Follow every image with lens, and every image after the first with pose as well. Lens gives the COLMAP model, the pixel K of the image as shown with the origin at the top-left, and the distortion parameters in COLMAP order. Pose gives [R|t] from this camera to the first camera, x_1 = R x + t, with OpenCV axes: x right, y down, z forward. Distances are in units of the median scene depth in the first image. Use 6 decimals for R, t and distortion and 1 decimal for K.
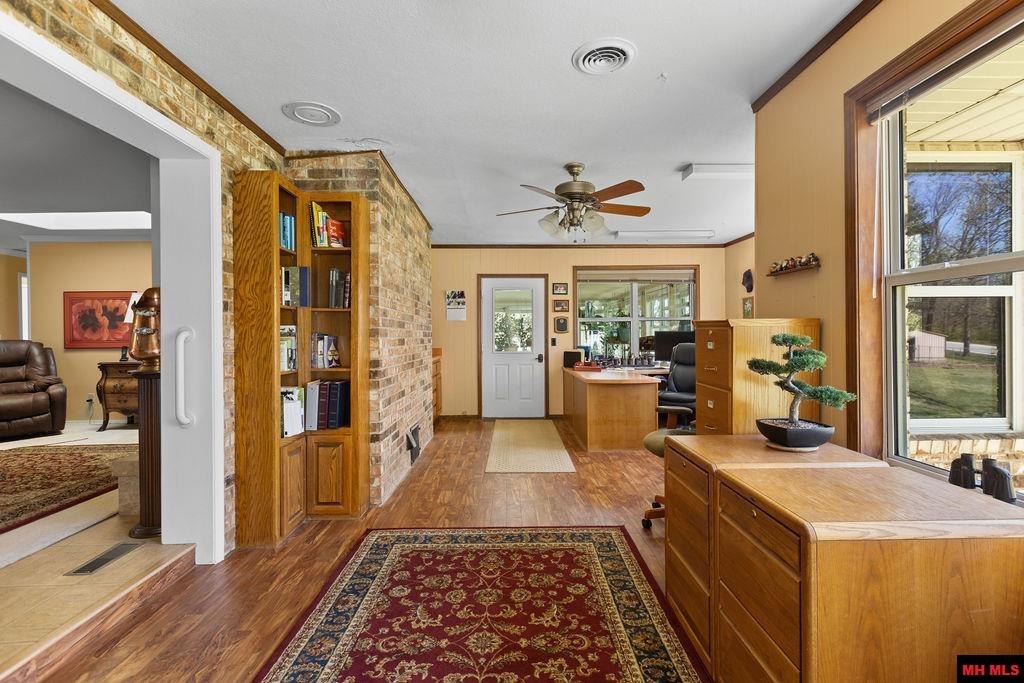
lens RADIAL K [[468.1, 0, 511.3], [0, 468.1, 337.4], [0, 0, 1]] dist [0.015426, 0.000929]
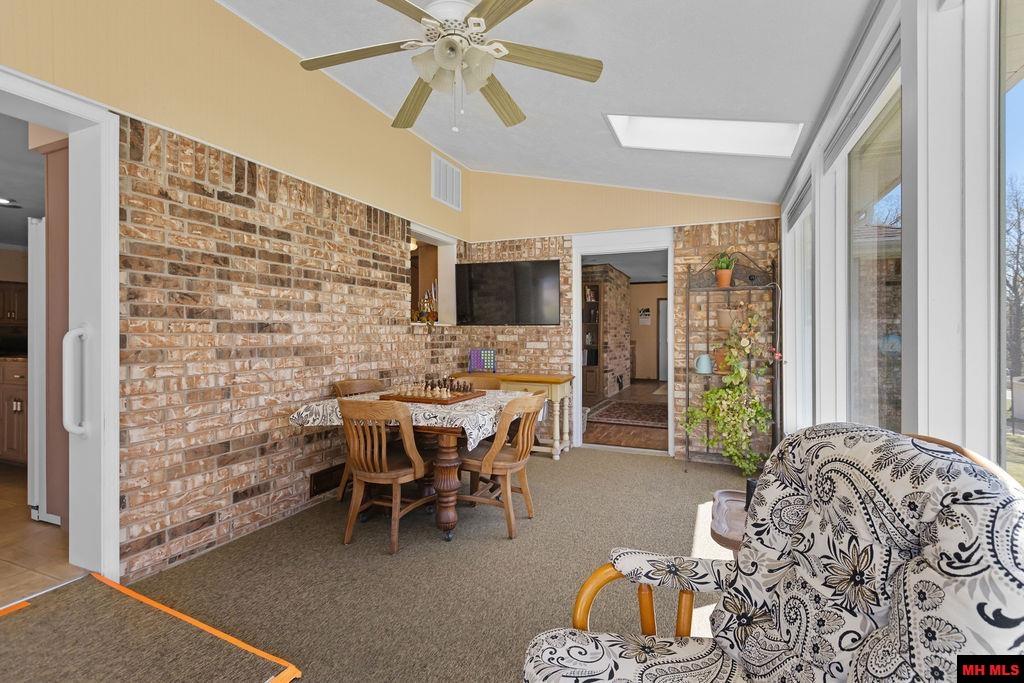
lens RADIAL K [[468.1, 0, 513.8], [0, 468.1, 336.7], [0, 0, 1]] dist [0.015426, 0.000929]
pose [[0.910516, 0.006378, -0.413424, 0.164599], [-0.006209, 0.999979, 0.001751, 0.007916], [0.413427, 0.000972, 0.910537, -0.813209]]
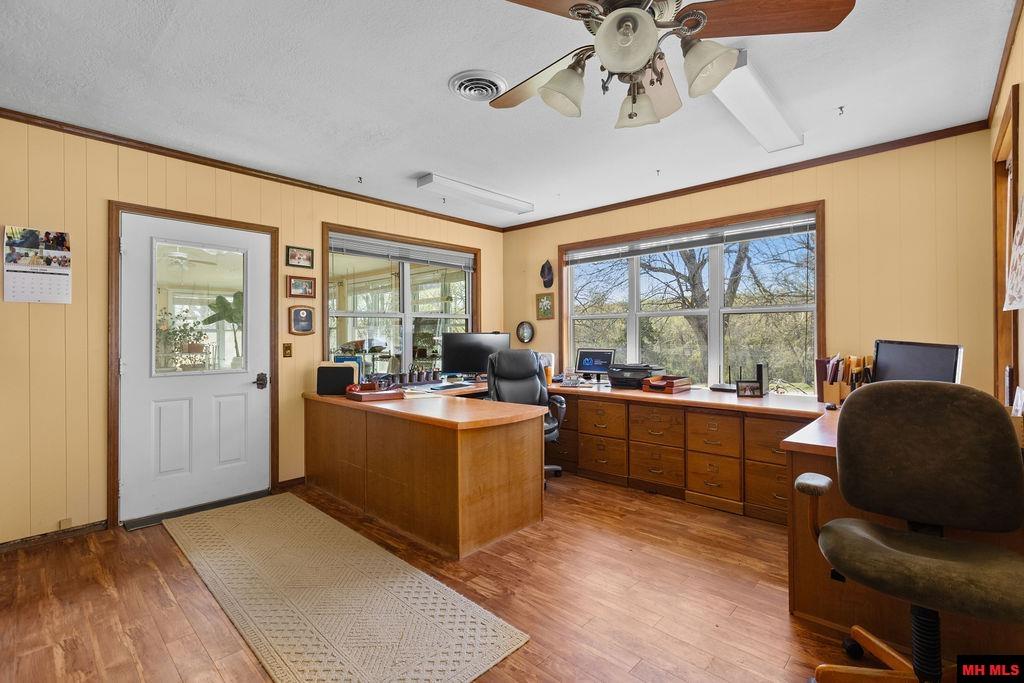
lens RADIAL K [[468.1, 0, 511.4], [0, 468.1, 337.6], [0, 0, 1]] dist [0.015426, 0.000929]
pose [[0.704207, 0.001405, 0.709993, -0.122211], [0.001803, 0.999991, -0.003768, -0.003213], [-0.709992, 0.003934, 0.704199, 0.413826]]
